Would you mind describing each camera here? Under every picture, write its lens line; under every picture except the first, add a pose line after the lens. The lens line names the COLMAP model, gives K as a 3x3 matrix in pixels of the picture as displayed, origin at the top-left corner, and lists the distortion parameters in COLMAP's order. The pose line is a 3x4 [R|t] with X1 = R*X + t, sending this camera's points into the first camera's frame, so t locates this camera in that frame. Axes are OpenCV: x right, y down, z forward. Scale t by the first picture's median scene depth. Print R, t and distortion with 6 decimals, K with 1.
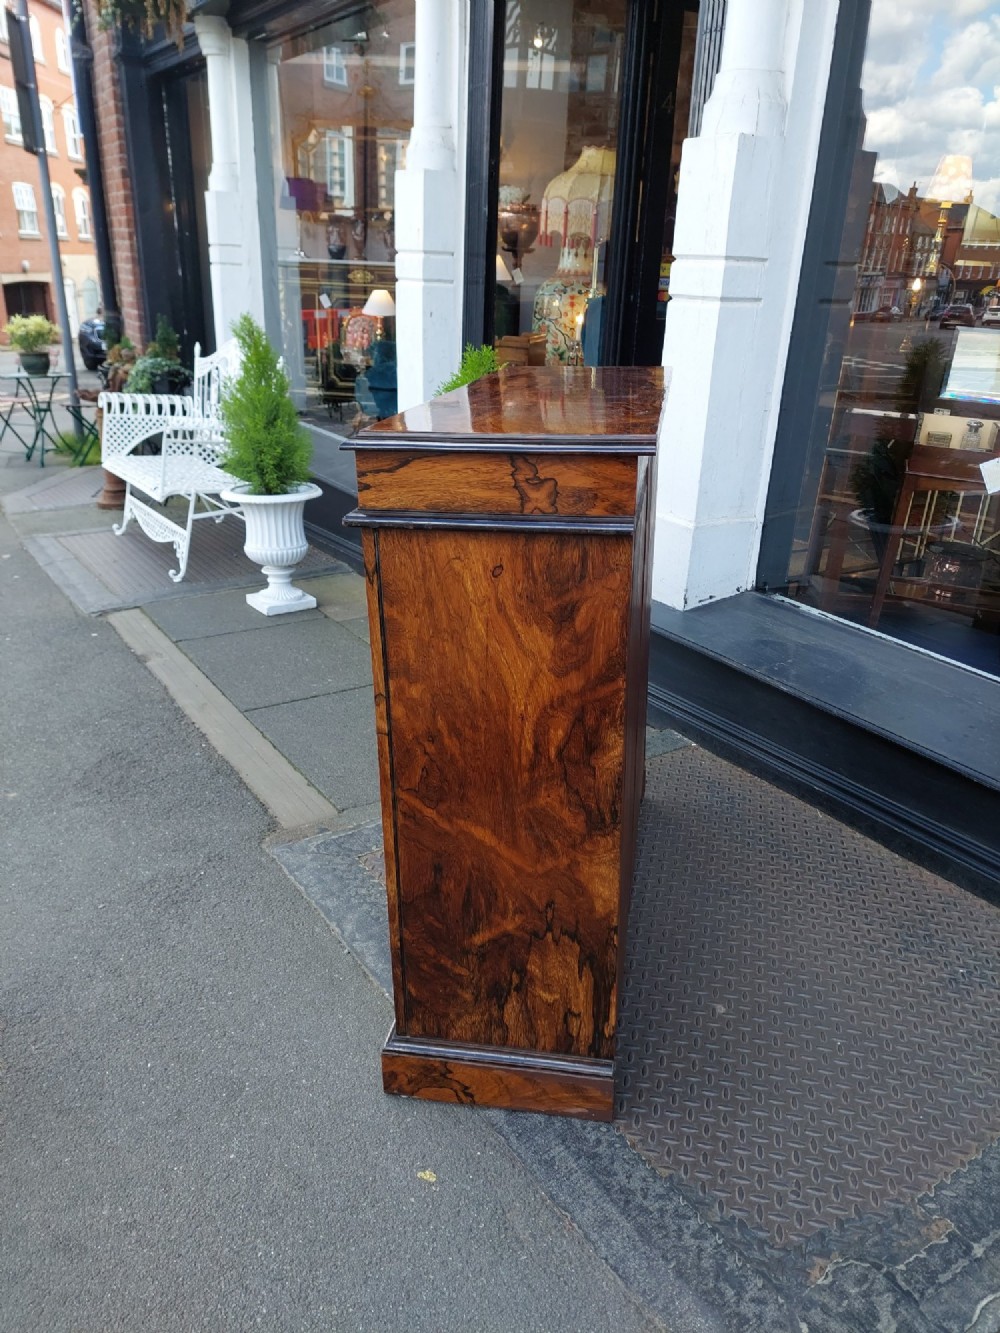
lens RADIAL K [[984.3, 0, 508.7], [0, 984.3, 703.2], [0, 0, 1]] dist [0.047292, -0.060721]
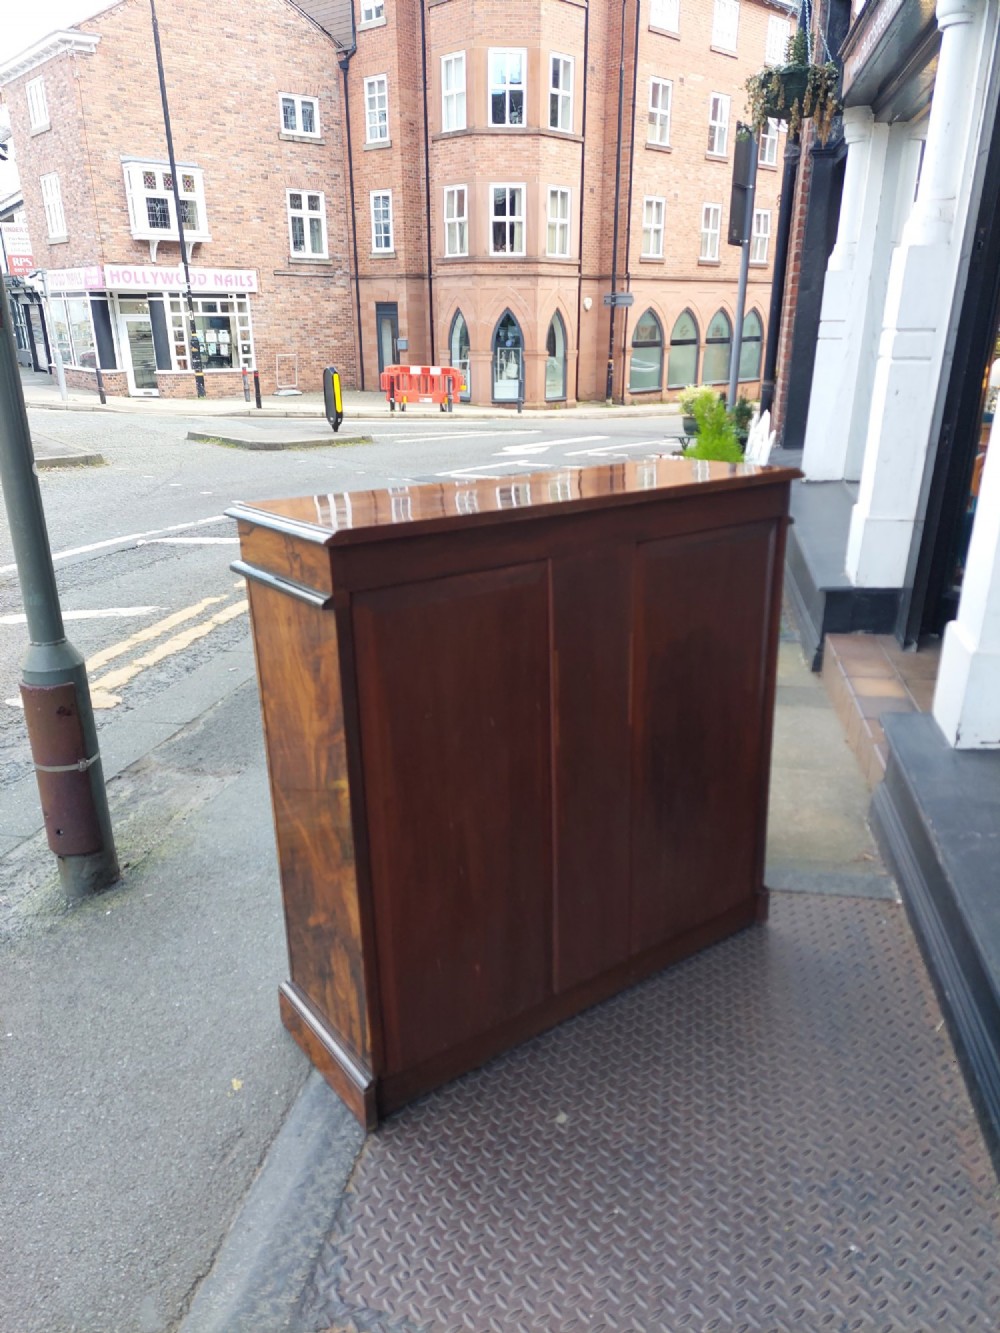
lens RADIAL K [[984.3, 0, 508.7], [0, 984.3, 703.2], [0, 0, 1]] dist [0.047292, -0.060721]
pose [[0.702991, 0.225675, -0.674444, 0.368765], [-0.261162, 0.963981, 0.050341, -0.058074], [0.661512, 0.140750, 0.736608, 0.099145]]
